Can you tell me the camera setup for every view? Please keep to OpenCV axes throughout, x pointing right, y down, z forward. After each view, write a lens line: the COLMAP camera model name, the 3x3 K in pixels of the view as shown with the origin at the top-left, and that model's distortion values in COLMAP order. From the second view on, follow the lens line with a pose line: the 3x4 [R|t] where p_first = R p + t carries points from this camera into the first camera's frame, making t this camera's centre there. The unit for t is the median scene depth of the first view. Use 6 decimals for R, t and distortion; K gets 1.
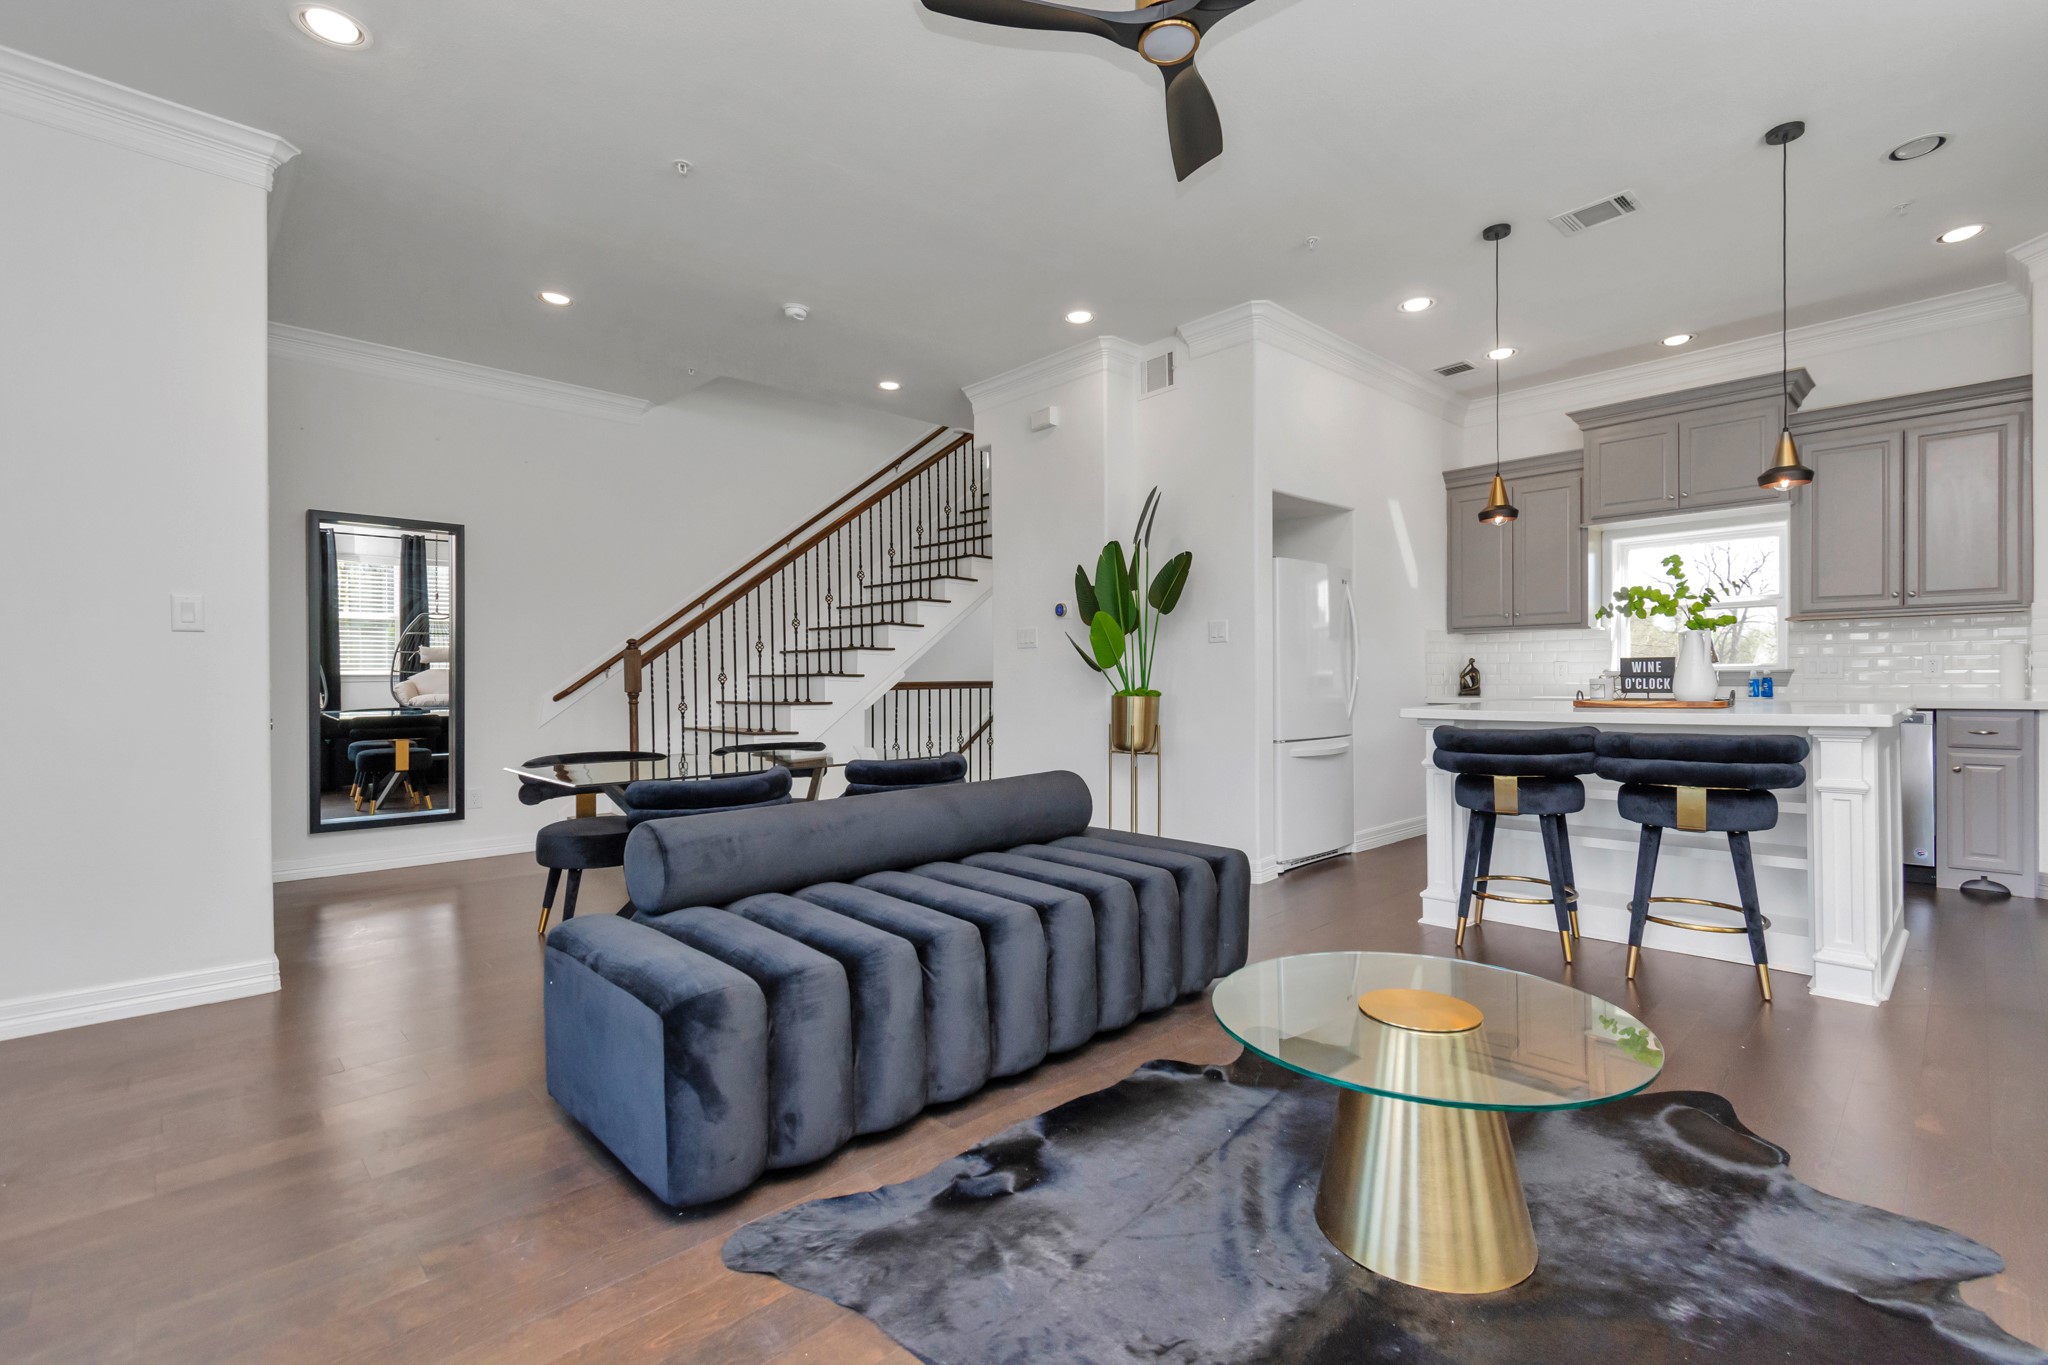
lens RADIAL K [[922.9, 0, 1031.0], [0, 922.9, 687.0], [0, 0, 1]] dist [0.001920, 0.001980]
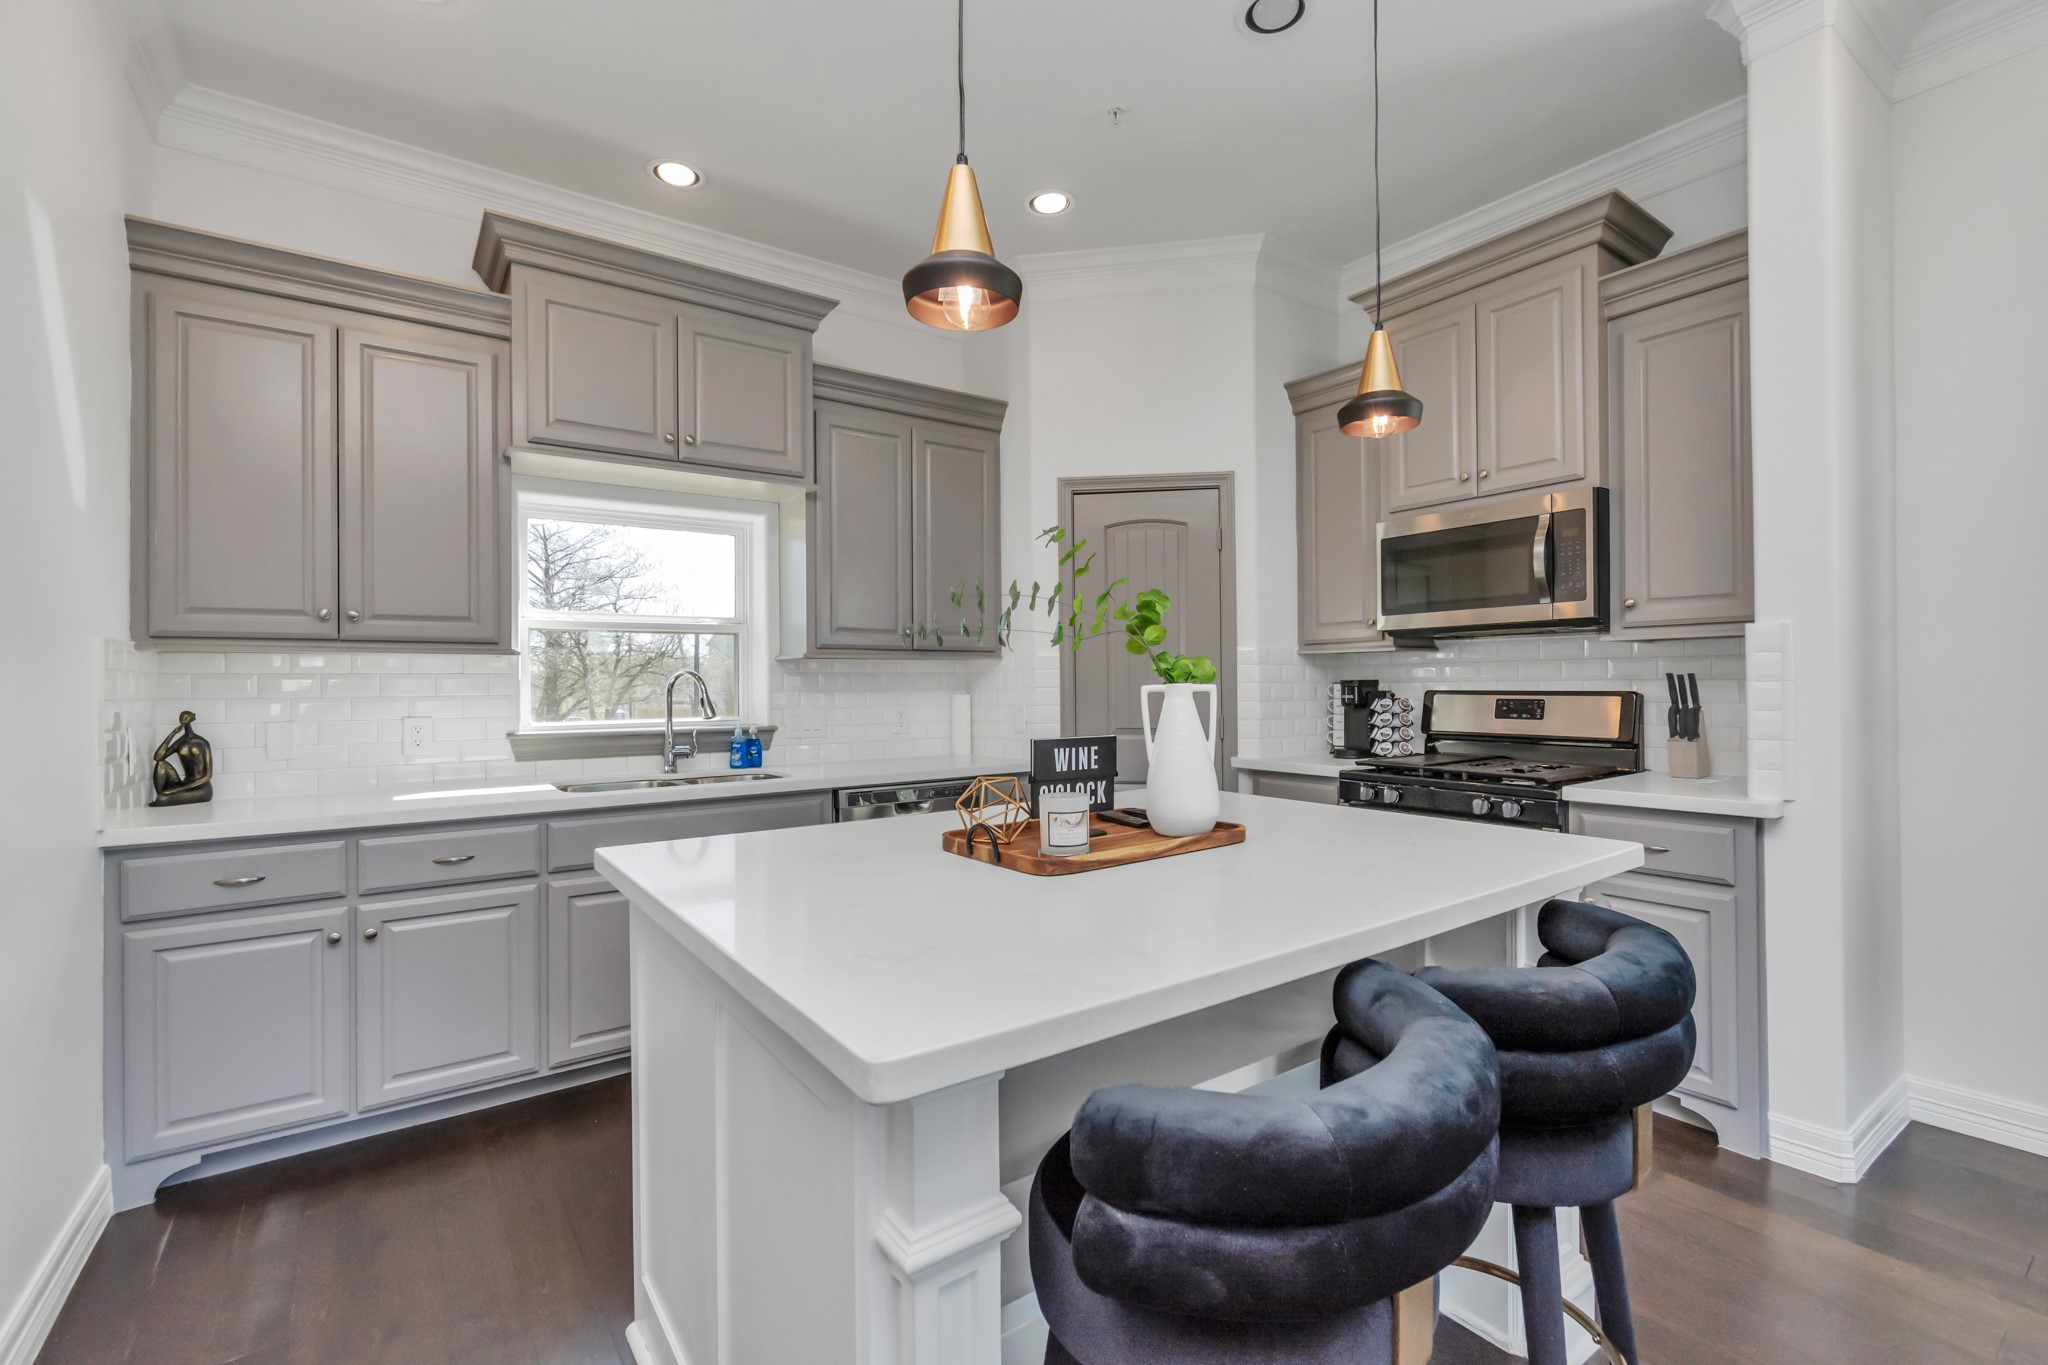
lens RADIAL K [[922.9, 0, 1056.2], [0, 922.9, 681.6], [0, 0, 1]] dist [0.001920, 0.001980]
pose [[0.136176, 0.013810, 0.990588, 0.164836], [0.016049, 0.999741, -0.016144, -0.041412], [-0.990555, 0.018097, 0.135919, 0.746315]]
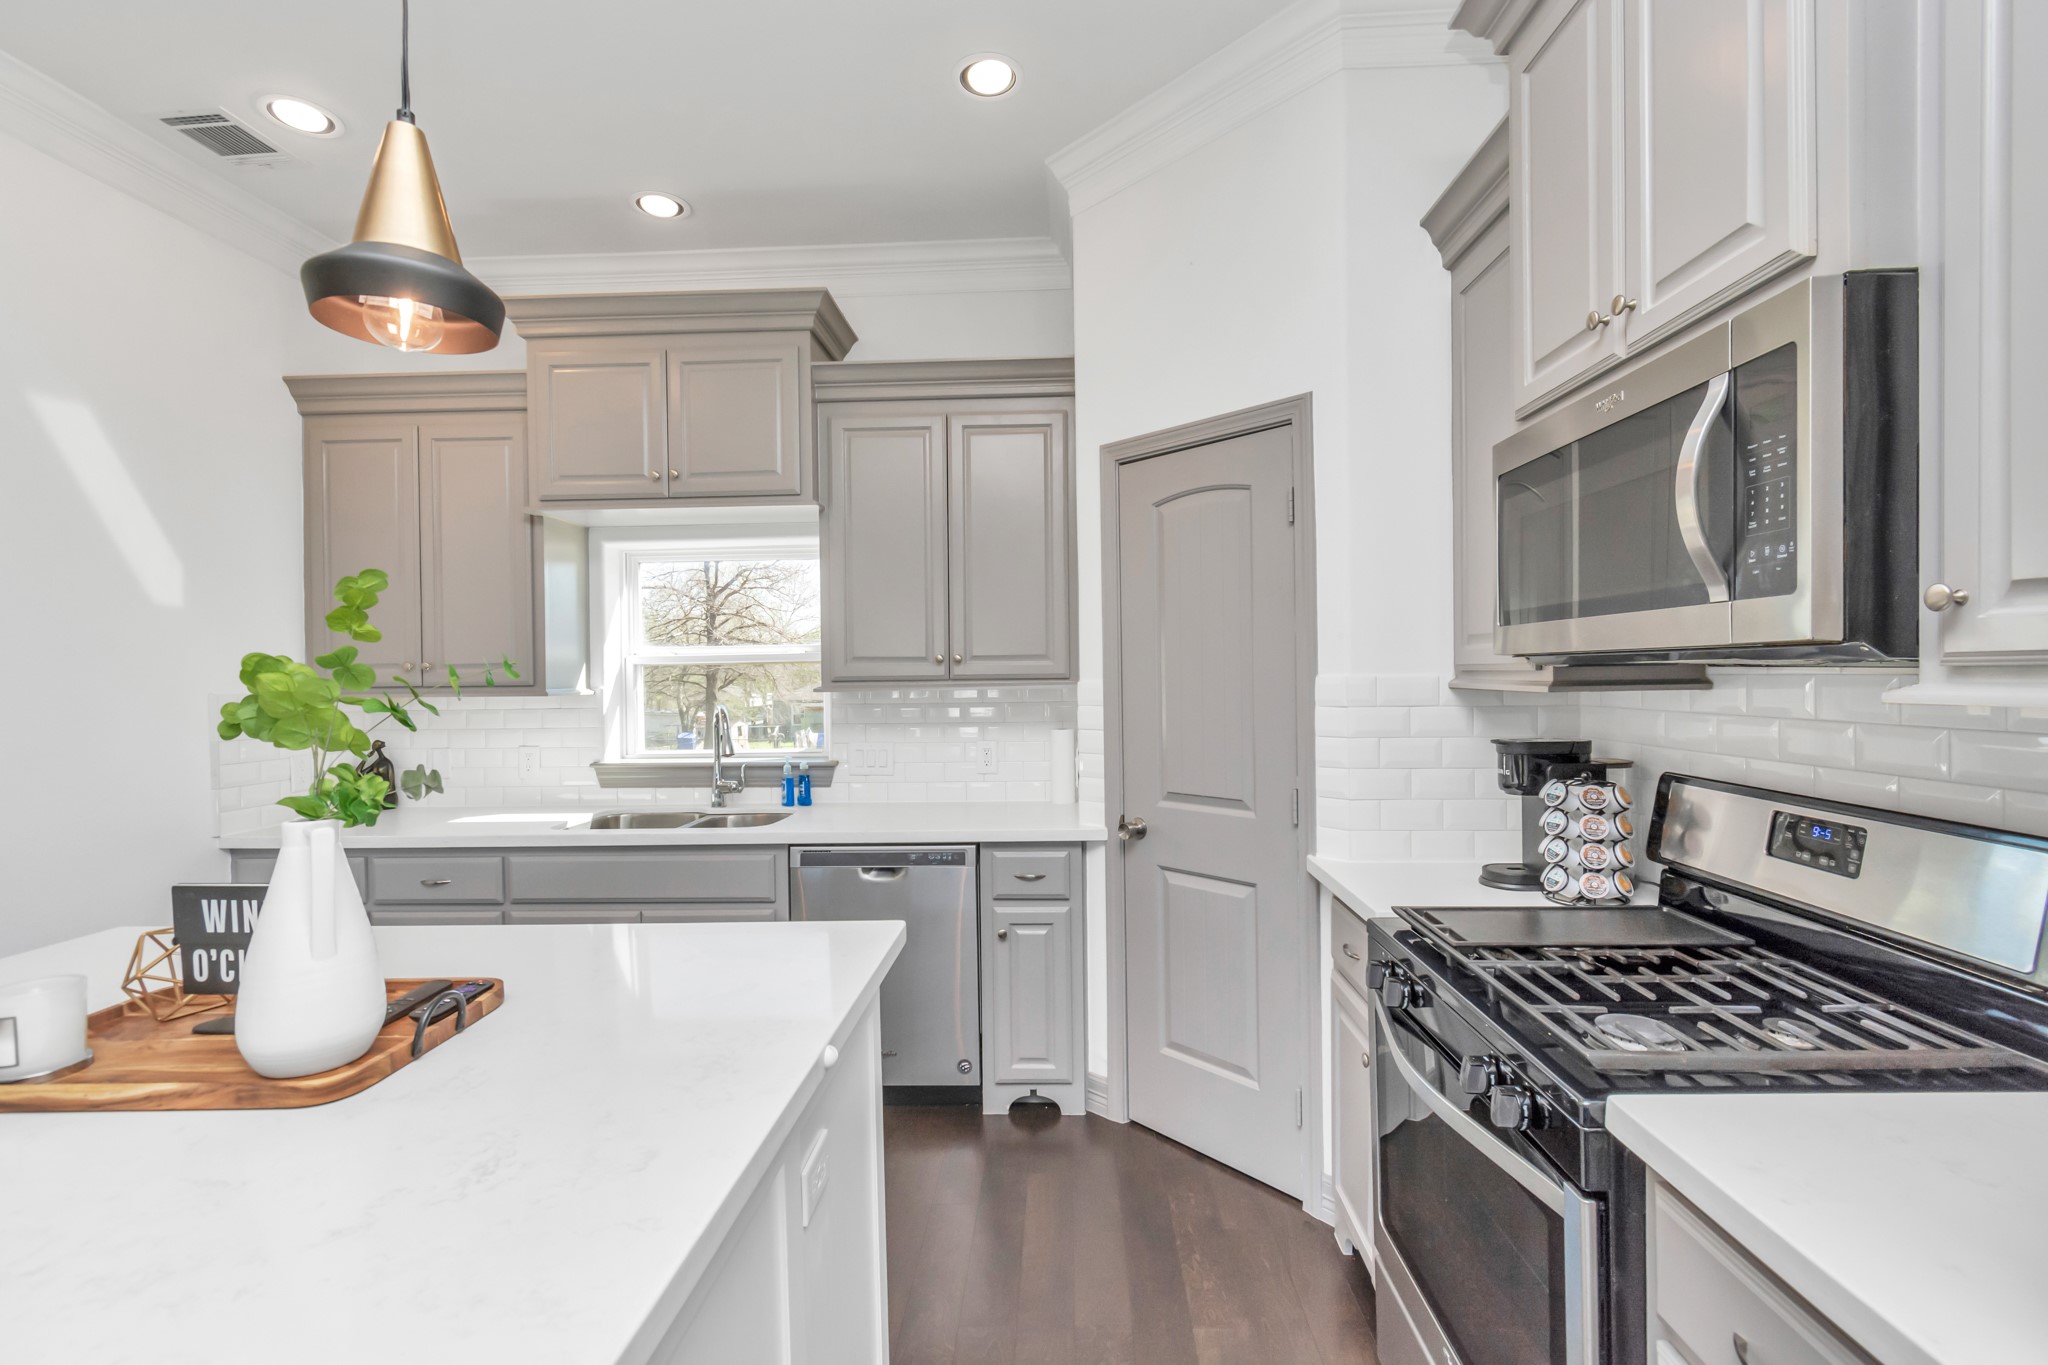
lens RADIAL K [[922.9, 0, 1014.4], [0, 922.9, 685.9], [0, 0, 1]] dist [0.001920, 0.001980]
pose [[0.731774, -0.006314, 0.681519, 0.505220], [0.010227, 0.999946, -0.001717, -0.076462], [-0.681471, 0.008226, 0.731799, 0.463527]]
